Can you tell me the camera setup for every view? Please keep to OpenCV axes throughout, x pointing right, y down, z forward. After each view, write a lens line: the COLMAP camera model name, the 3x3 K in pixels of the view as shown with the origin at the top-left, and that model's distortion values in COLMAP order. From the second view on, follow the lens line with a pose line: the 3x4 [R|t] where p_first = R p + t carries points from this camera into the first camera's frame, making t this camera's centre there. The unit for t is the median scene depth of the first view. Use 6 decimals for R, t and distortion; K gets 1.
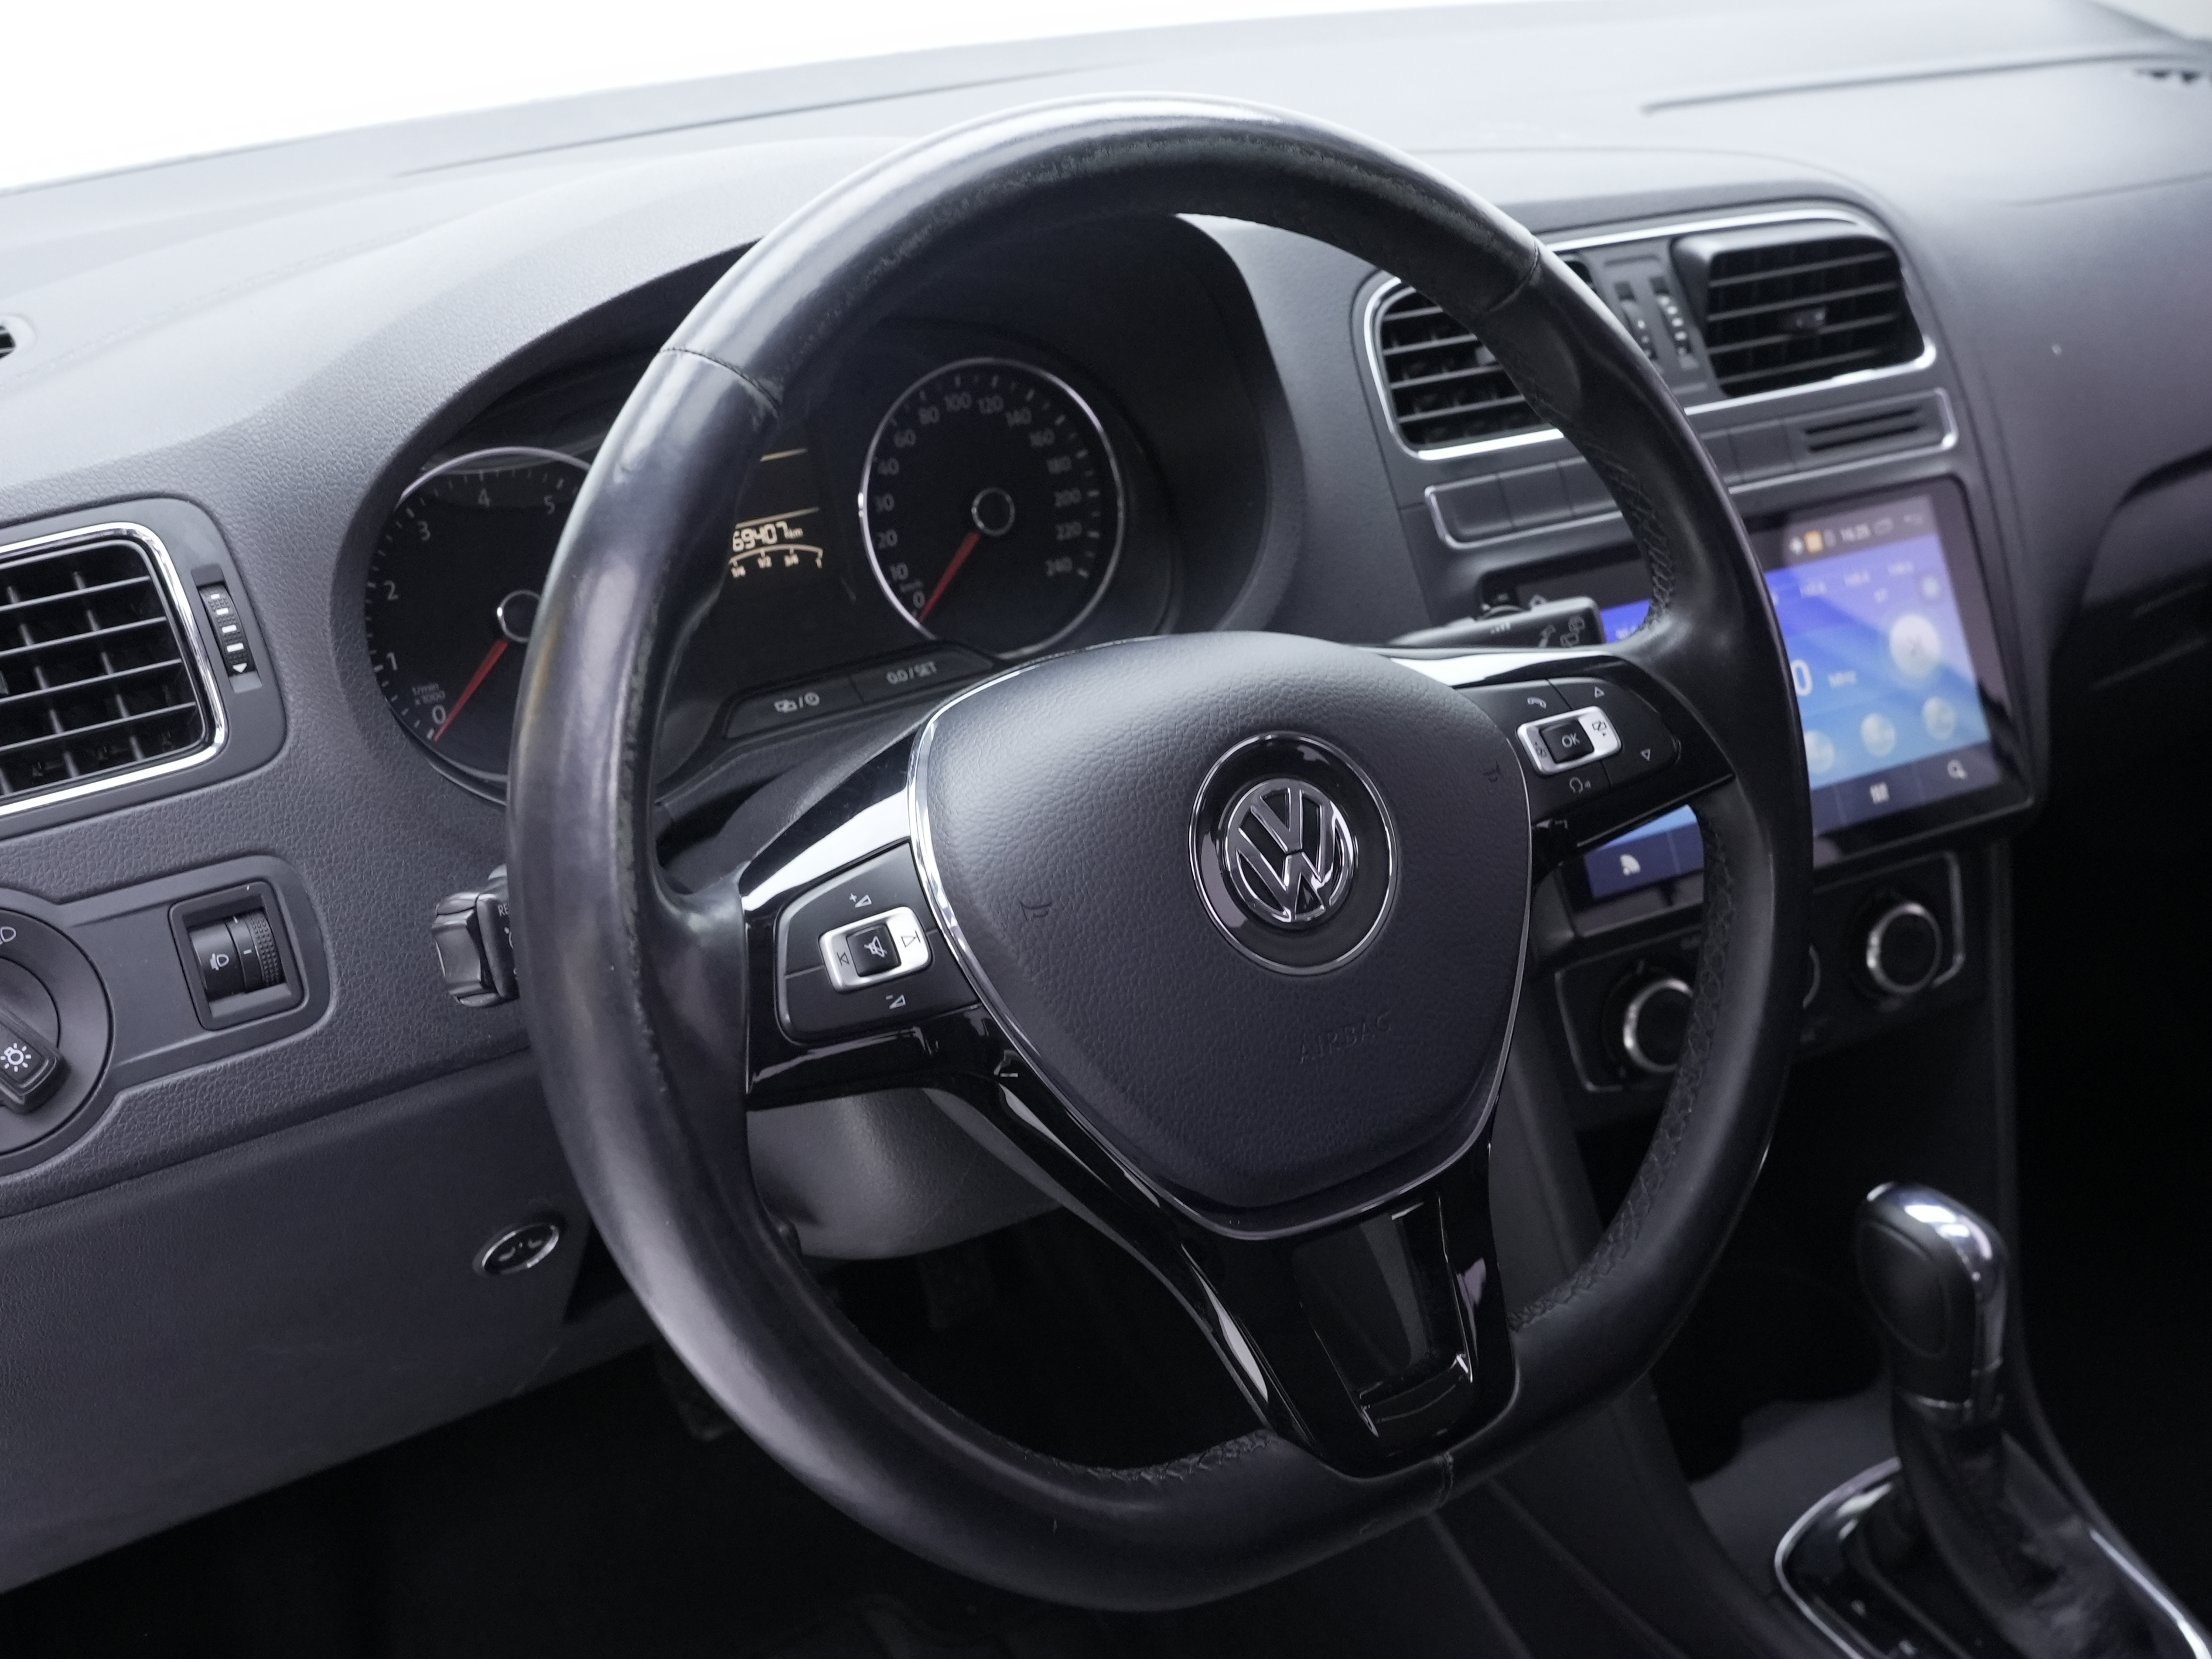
lens RADIAL K [[2384.1, 0, 1106.0], [0, 2384.1, 829.5], [0, 0, 1]] dist [0.024273, 0.003620]
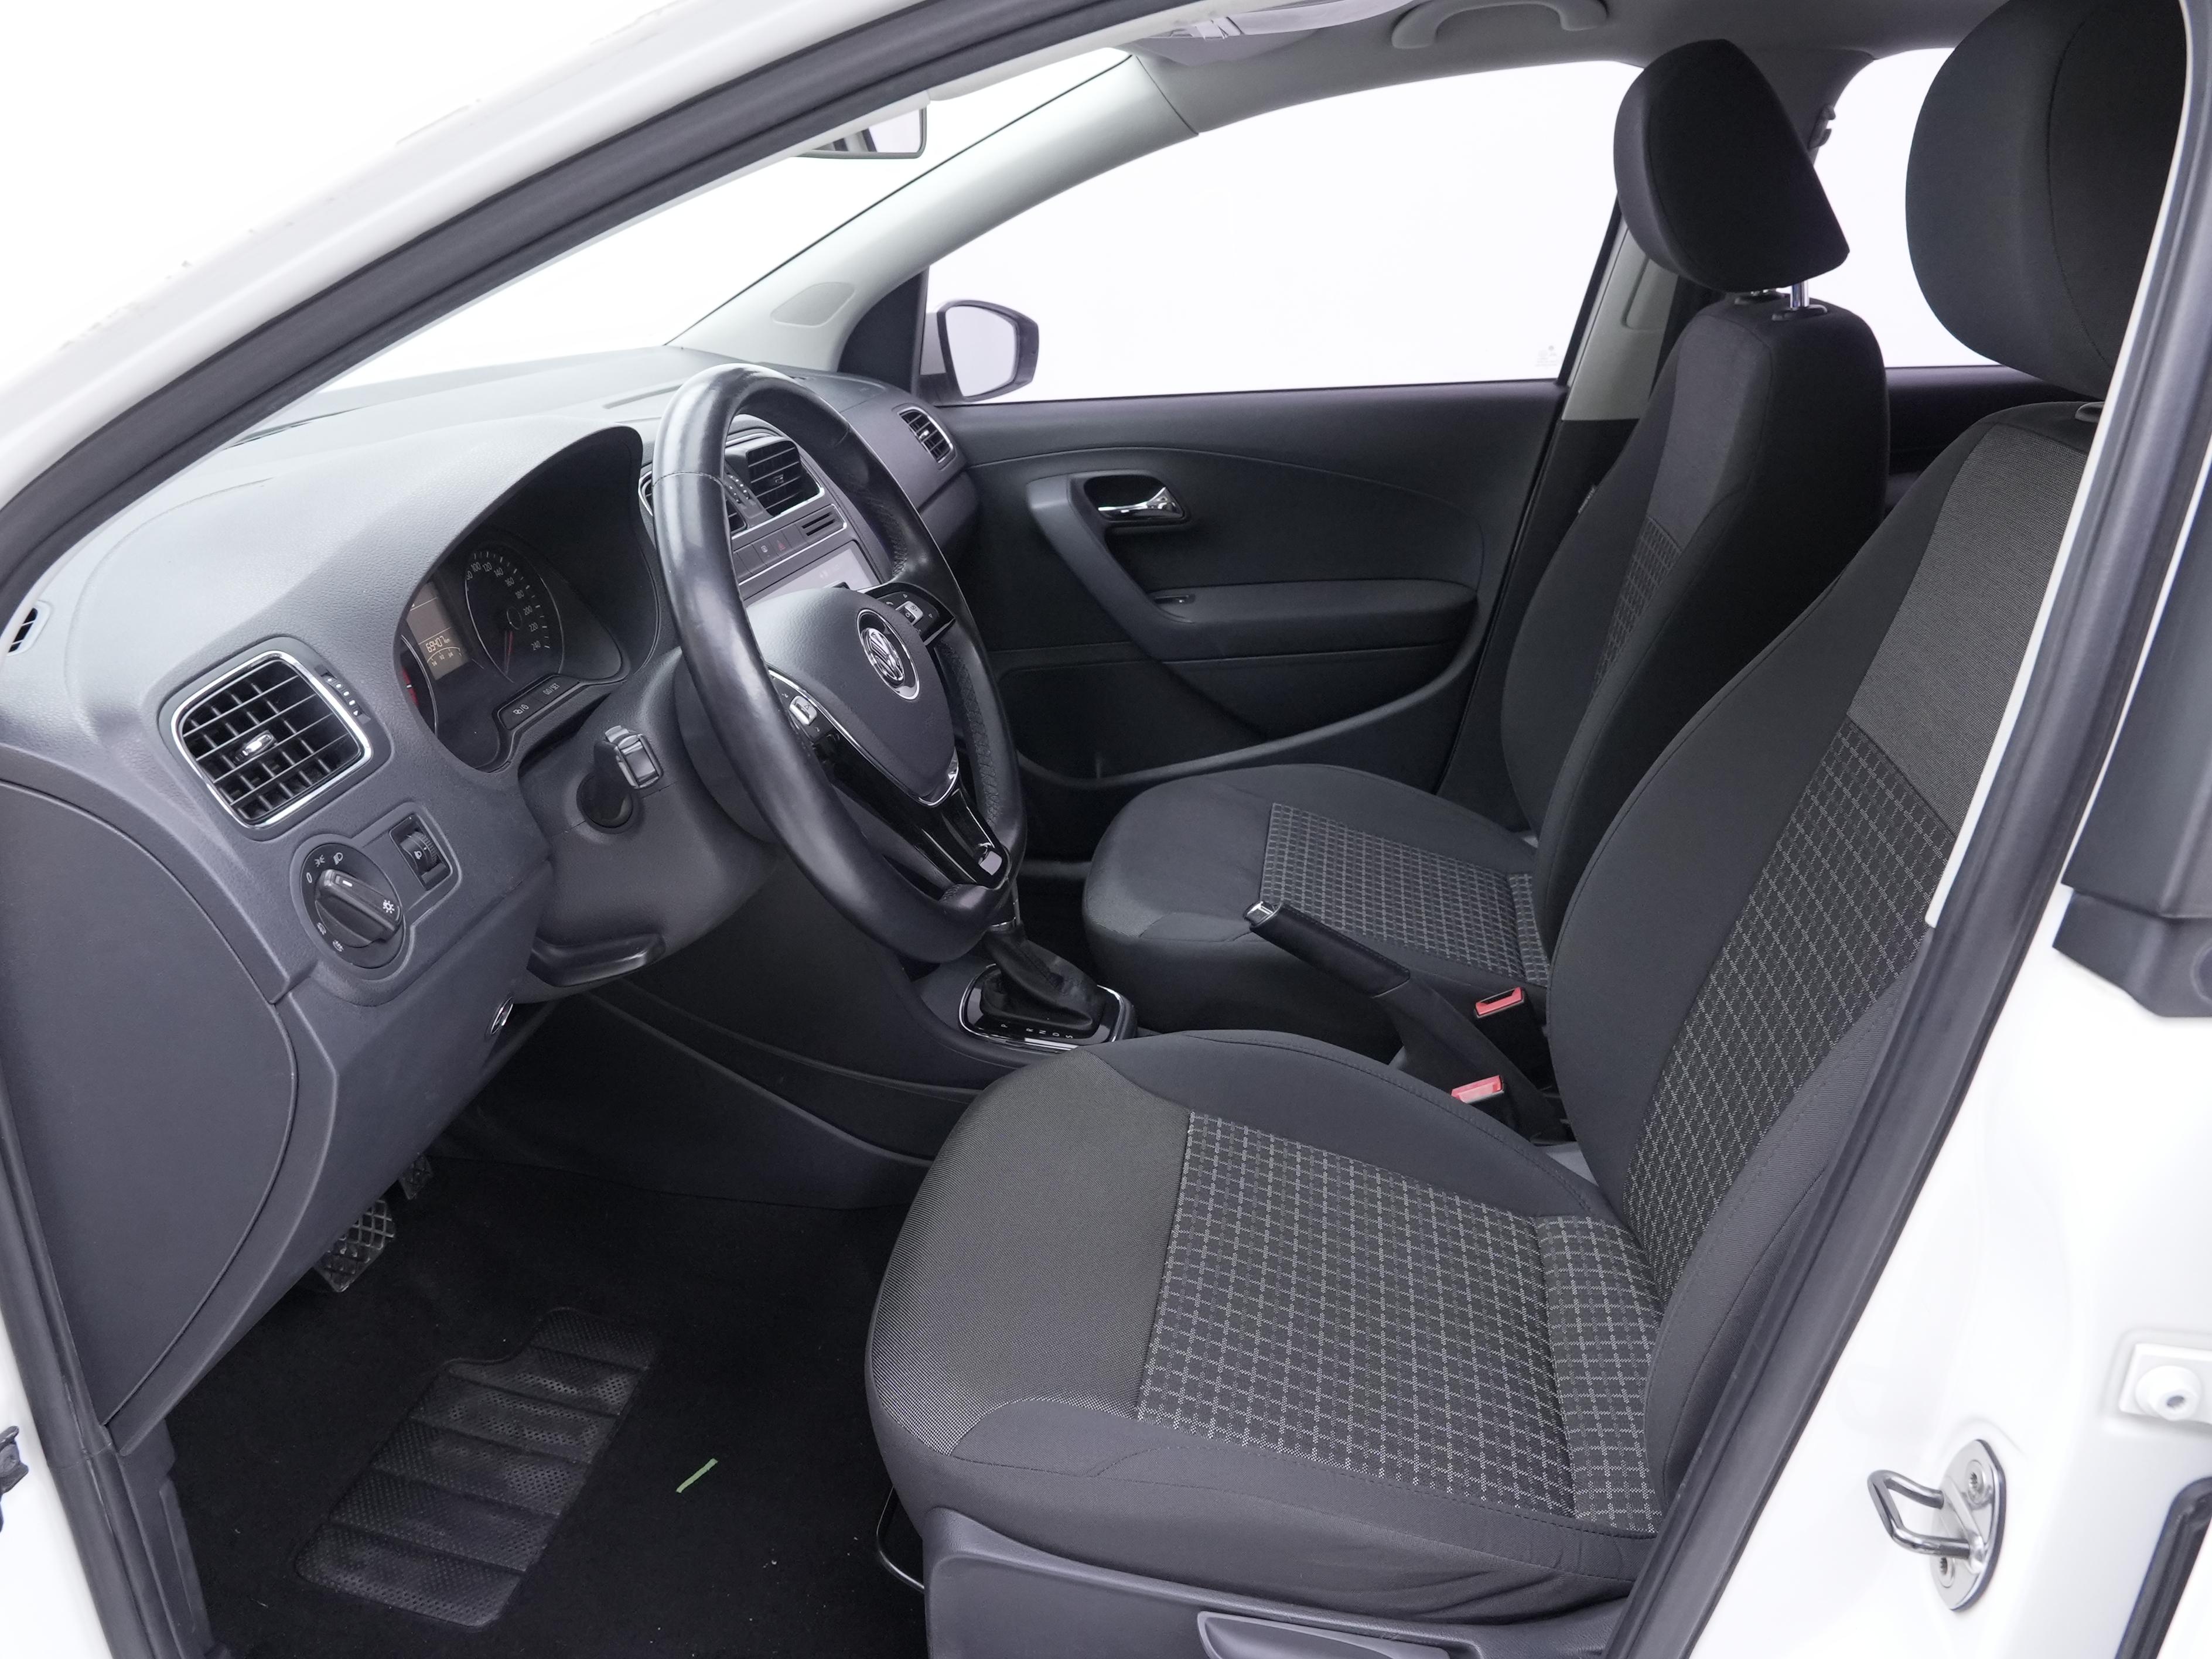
lens RADIAL K [[1681.2, 0, 1106.0], [0, 1681.2, 829.5], [0, 0, 1]] dist [-0.009927, -0.003289]
pose [[0.678504, -0.274320, 0.681455, -0.678242], [0.329353, 0.942796, 0.051596, 0.110903], [-0.656627, 0.189432, 0.730039, -0.253815]]
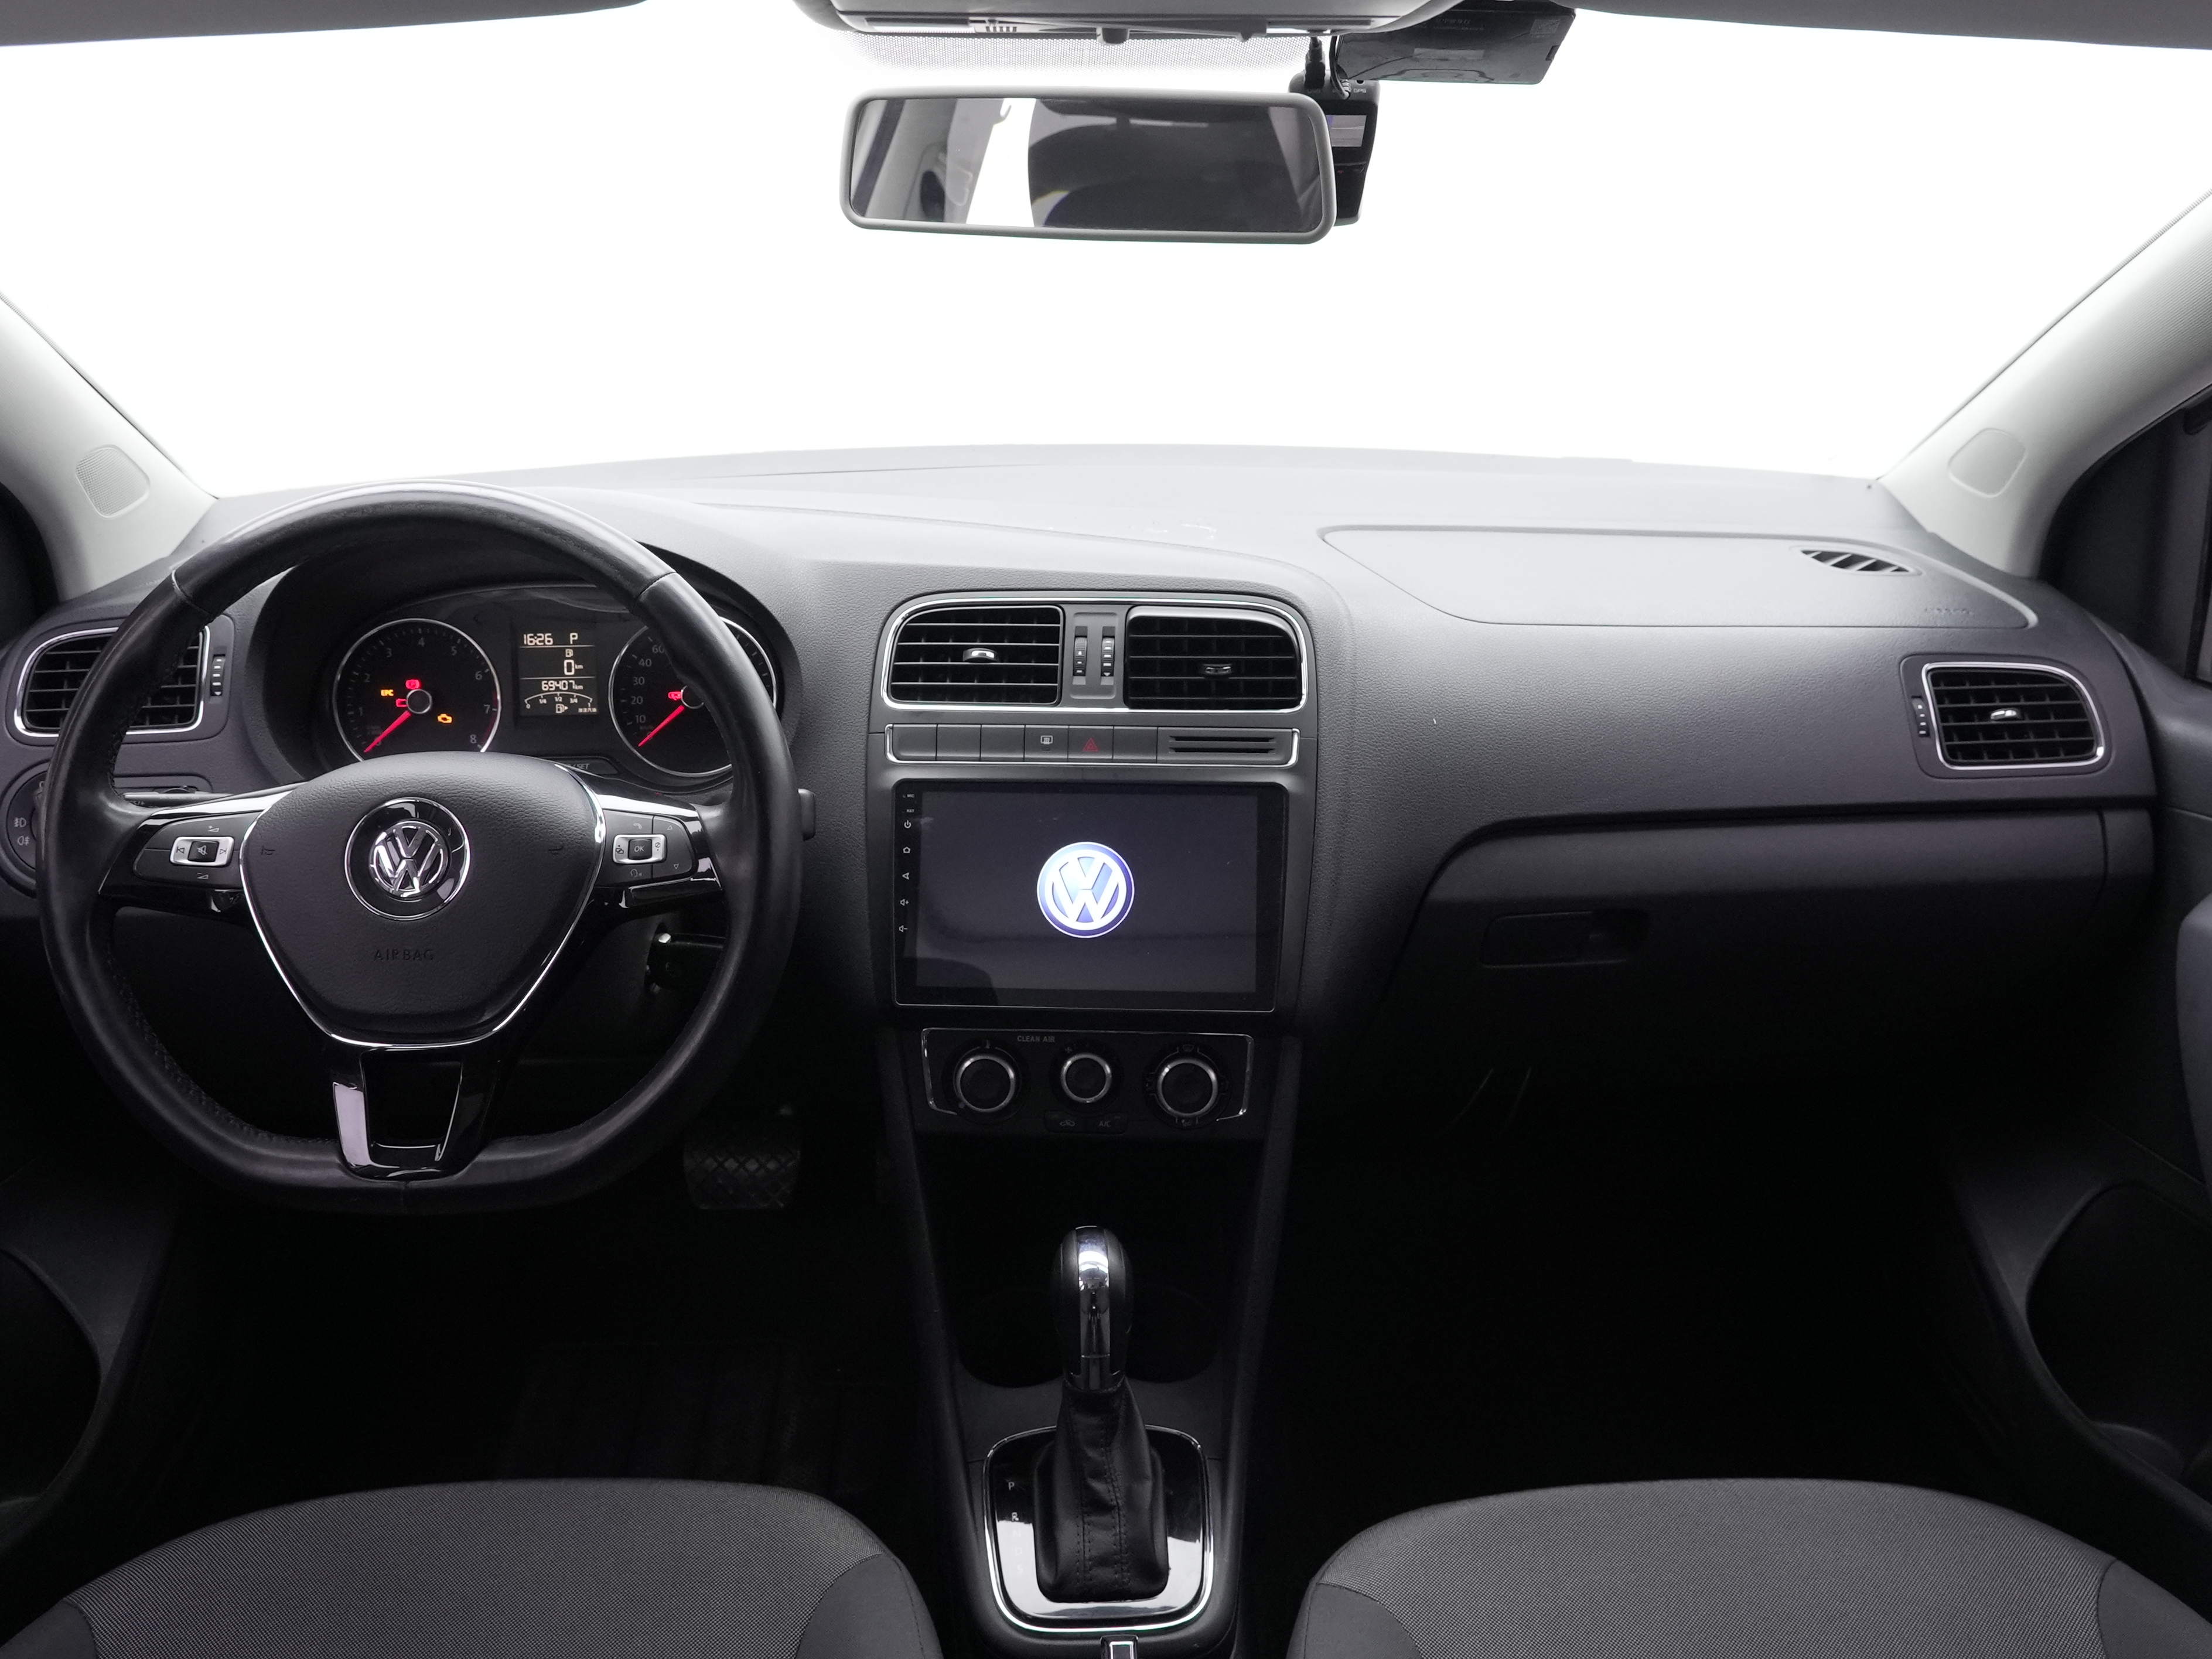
lens RADIAL K [[1681.2, 0, 1106.0], [0, 1681.2, 829.5], [0, 0, 1]] dist [-0.009927, -0.003289]
pose [[0.849465, 0.199946, -0.488294, 0.857256], [-0.234493, 0.972067, -0.009898, -0.093593], [0.472676, 0.122909, 0.872623, 0.036987]]
